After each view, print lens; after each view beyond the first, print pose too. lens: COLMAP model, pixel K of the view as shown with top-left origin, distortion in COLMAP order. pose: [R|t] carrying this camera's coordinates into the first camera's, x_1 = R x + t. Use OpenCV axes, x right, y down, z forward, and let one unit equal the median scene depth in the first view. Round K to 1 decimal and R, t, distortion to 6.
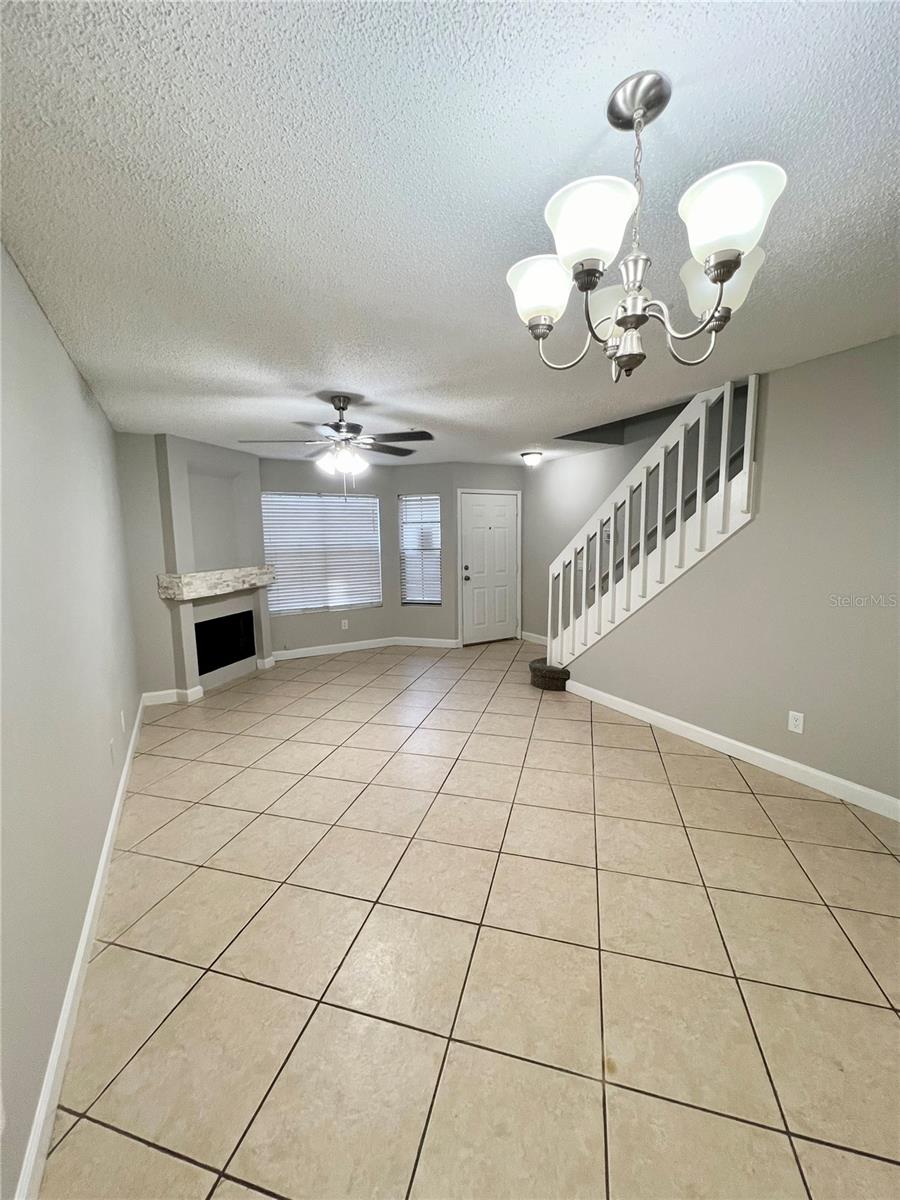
lens RADIAL K [[479.5, 0, 454.3], [0, 479.5, 598.8], [0, 0, 1]] dist [-0.000270, 0.000986]
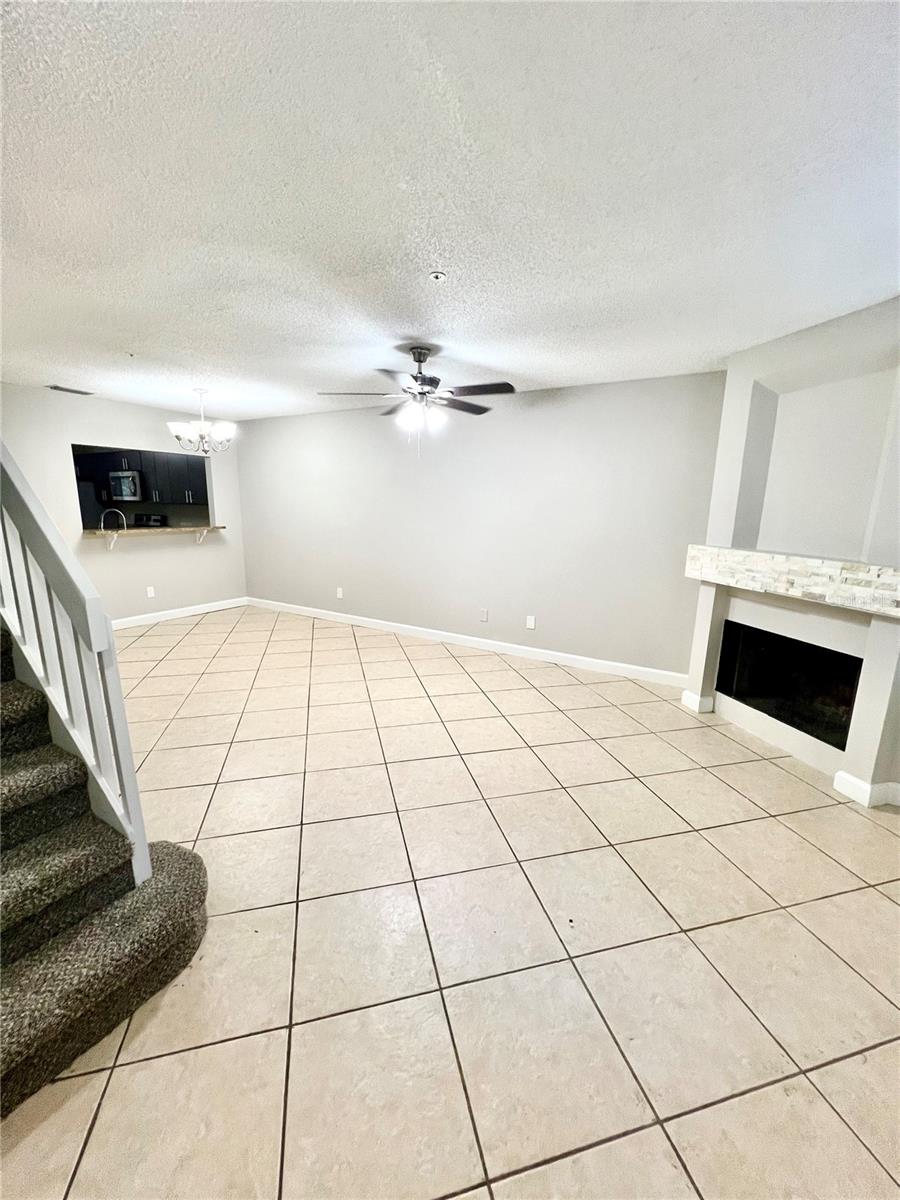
lens RADIAL K [[479.5, 0, 447.0], [0, 479.5, 602.9], [0, 0, 1]] dist [-0.000270, 0.000986]
pose [[-0.871329, 0.101765, -0.480031, 0.150247], [-0.068302, 0.943583, 0.324016, -0.164869], [0.485923, 0.315112, -0.815220, 1.292201]]
